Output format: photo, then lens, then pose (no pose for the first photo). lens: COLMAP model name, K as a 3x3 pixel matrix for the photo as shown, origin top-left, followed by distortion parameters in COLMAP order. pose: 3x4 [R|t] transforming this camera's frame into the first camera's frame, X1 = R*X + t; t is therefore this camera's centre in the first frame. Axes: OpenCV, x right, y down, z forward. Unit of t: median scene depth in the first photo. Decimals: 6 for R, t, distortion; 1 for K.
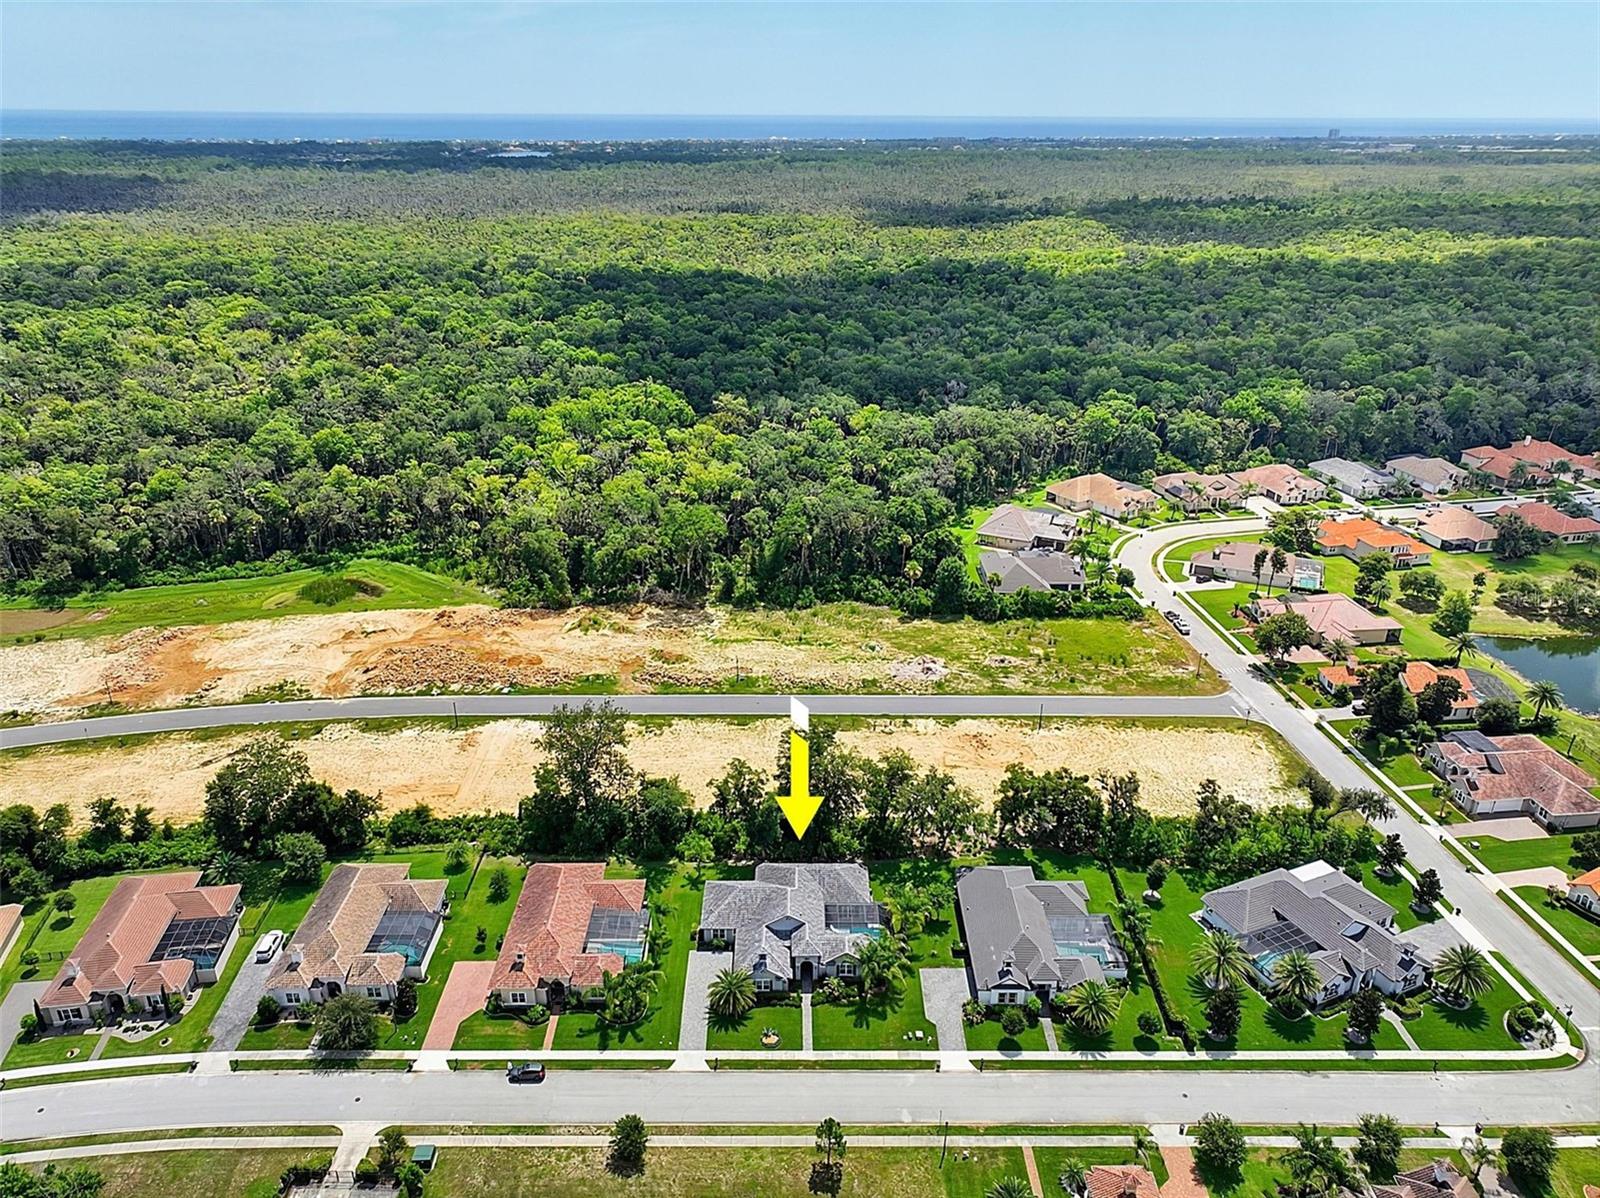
lens RADIAL K [[1116.7, 0, 803.3], [0, 1116.7, 599.7], [0, 0, 1]] dist [-0.004399, 0.017812]
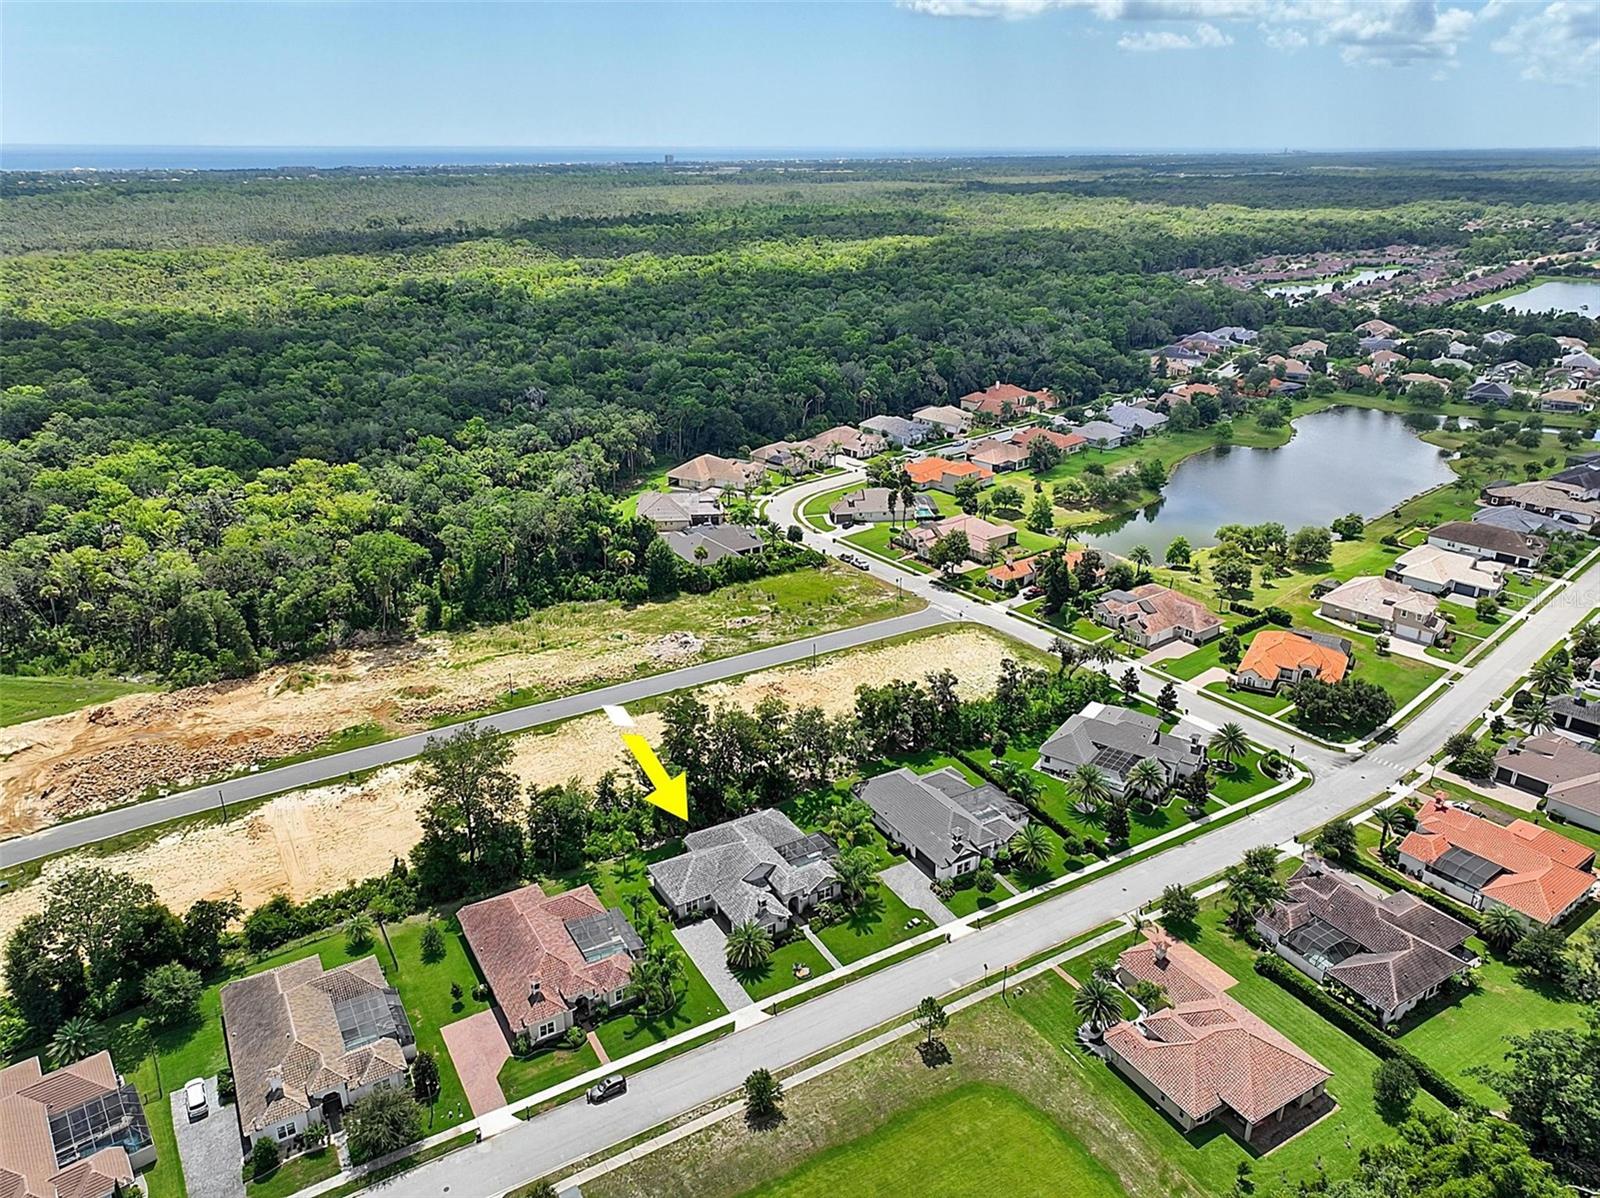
lens RADIAL K [[1116.7, 0, 798.5], [0, 1116.7, 595.0], [0, 0, 1]] dist [-0.004399, 0.017812]
pose [[0.863441, -0.193701, 0.465779, -0.319611], [0.205571, 0.978303, 0.025762, 0.016434], [-0.460663, 0.073507, 0.884526, 0.040824]]
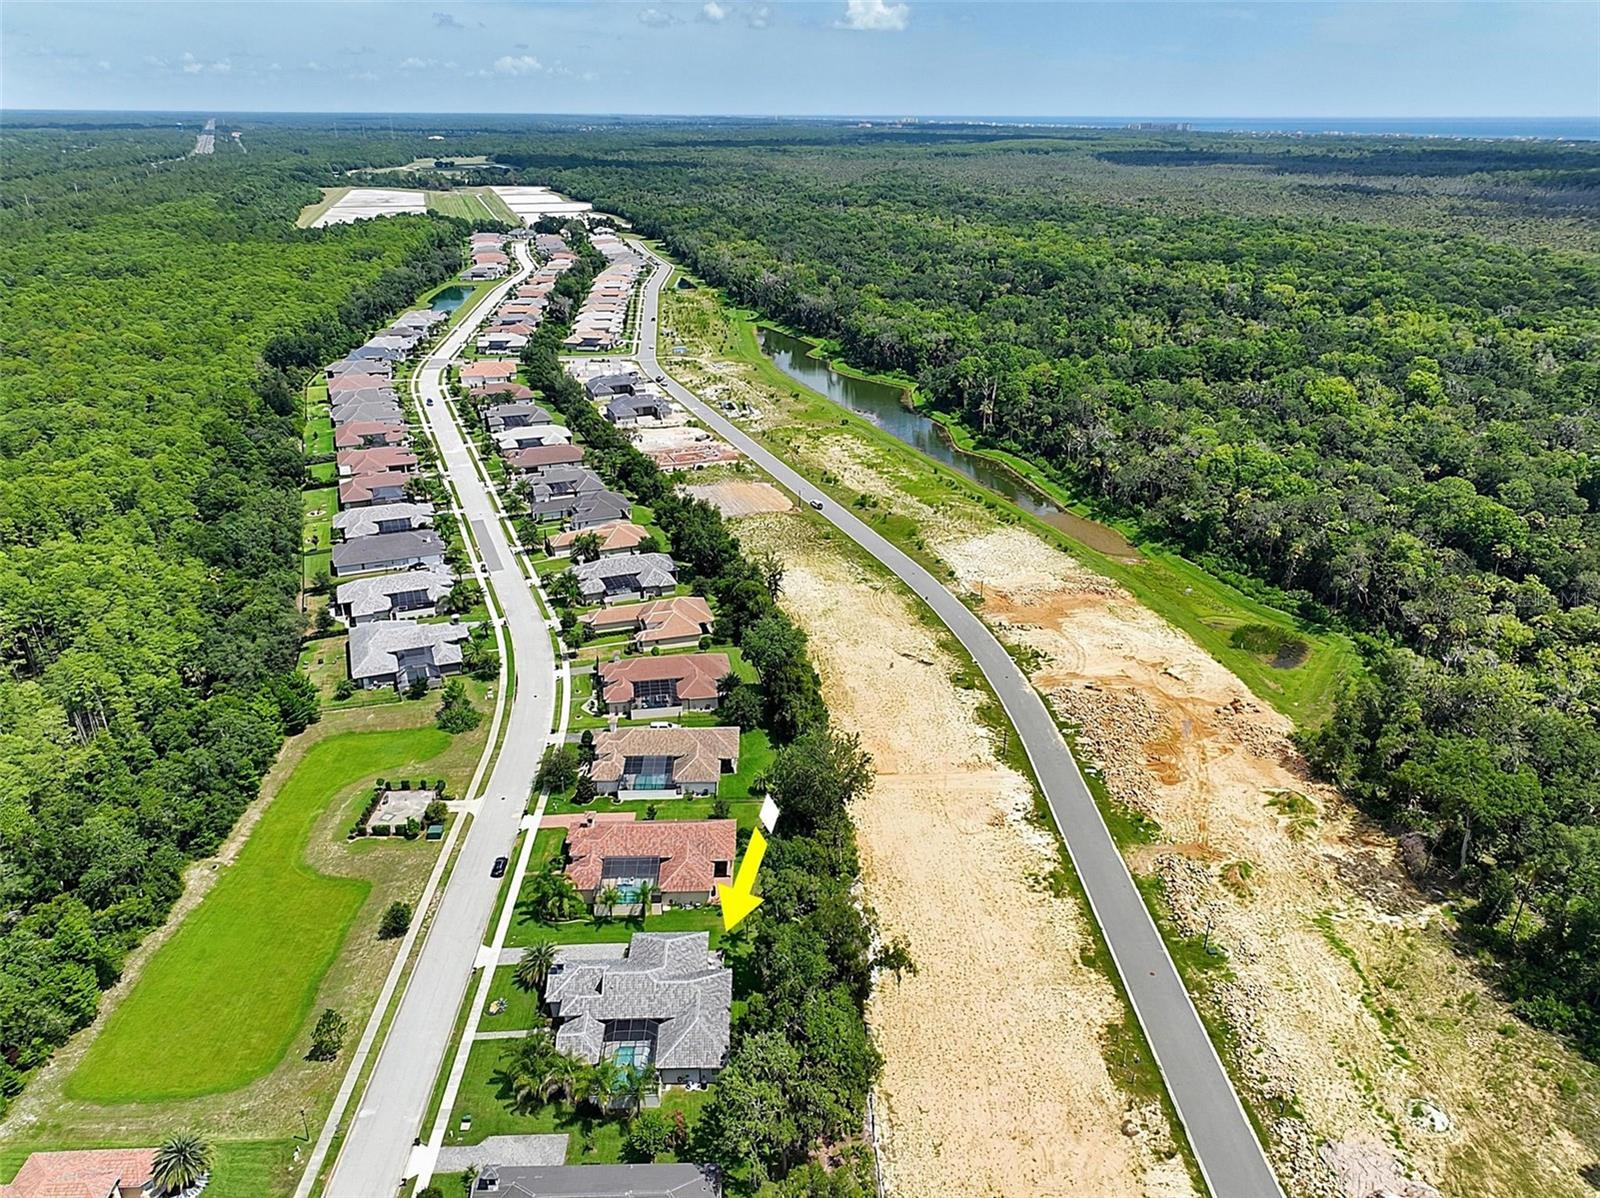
lens RADIAL K [[1116.7, 0, 796.3], [0, 1116.7, 600.8], [0, 0, 1]] dist [-0.004399, 0.017812]
pose [[0.022266, 0.398098, -0.917073, 0.553090], [-0.403277, 0.842937, 0.356125, -0.288703], [0.914807, 0.361905, 0.179312, 0.664390]]
